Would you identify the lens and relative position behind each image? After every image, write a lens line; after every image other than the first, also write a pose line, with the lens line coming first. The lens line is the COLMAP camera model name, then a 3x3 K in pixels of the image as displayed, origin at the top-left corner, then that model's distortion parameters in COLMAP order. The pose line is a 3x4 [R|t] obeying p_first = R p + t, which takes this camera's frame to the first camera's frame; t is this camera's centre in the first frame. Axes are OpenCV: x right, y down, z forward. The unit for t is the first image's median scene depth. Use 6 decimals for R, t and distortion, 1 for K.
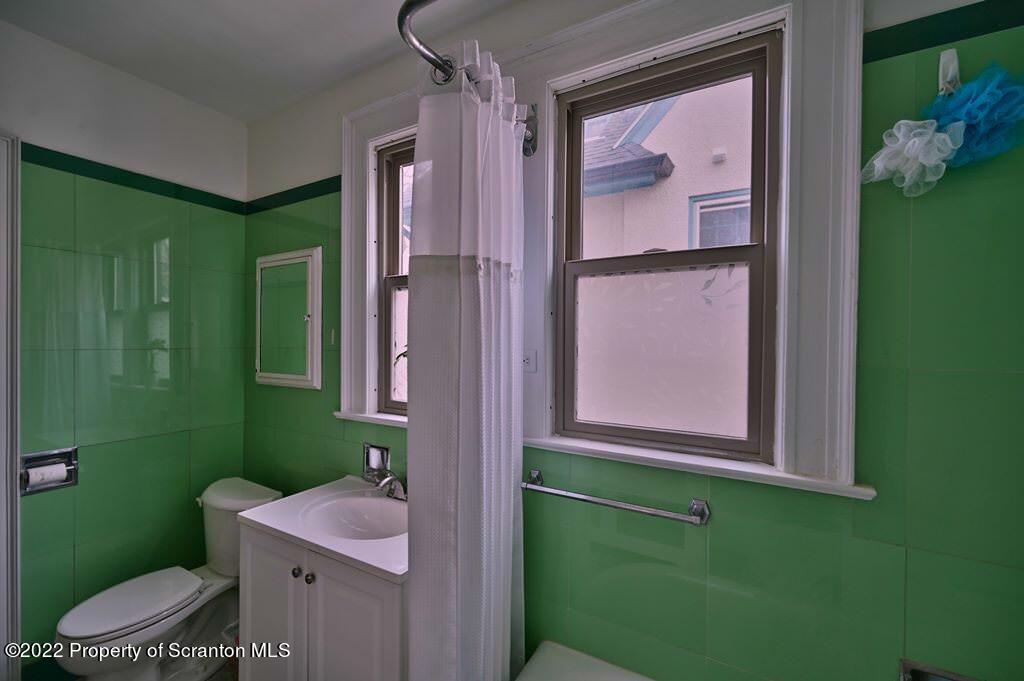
lens RADIAL K [[423.6, 0, 512.5], [0, 423.6, 341.2], [0, 0, 1]] dist [0.003779, 0.000393]
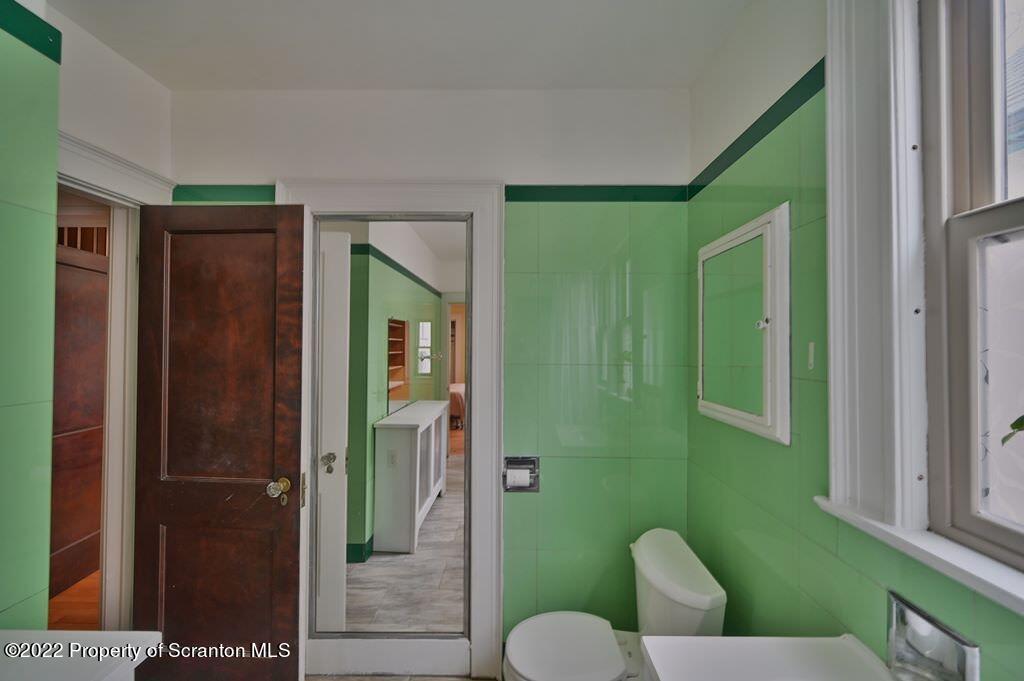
lens RADIAL K [[423.6, 0, 498.8], [0, 423.6, 338.1], [0, 0, 1]] dist [0.003779, 0.000393]
pose [[0.495211, -0.018901, -0.868567, -0.147612], [-0.003713, 0.999708, -0.023872, -0.018981], [0.868765, 0.015047, 0.494996, 0.381080]]
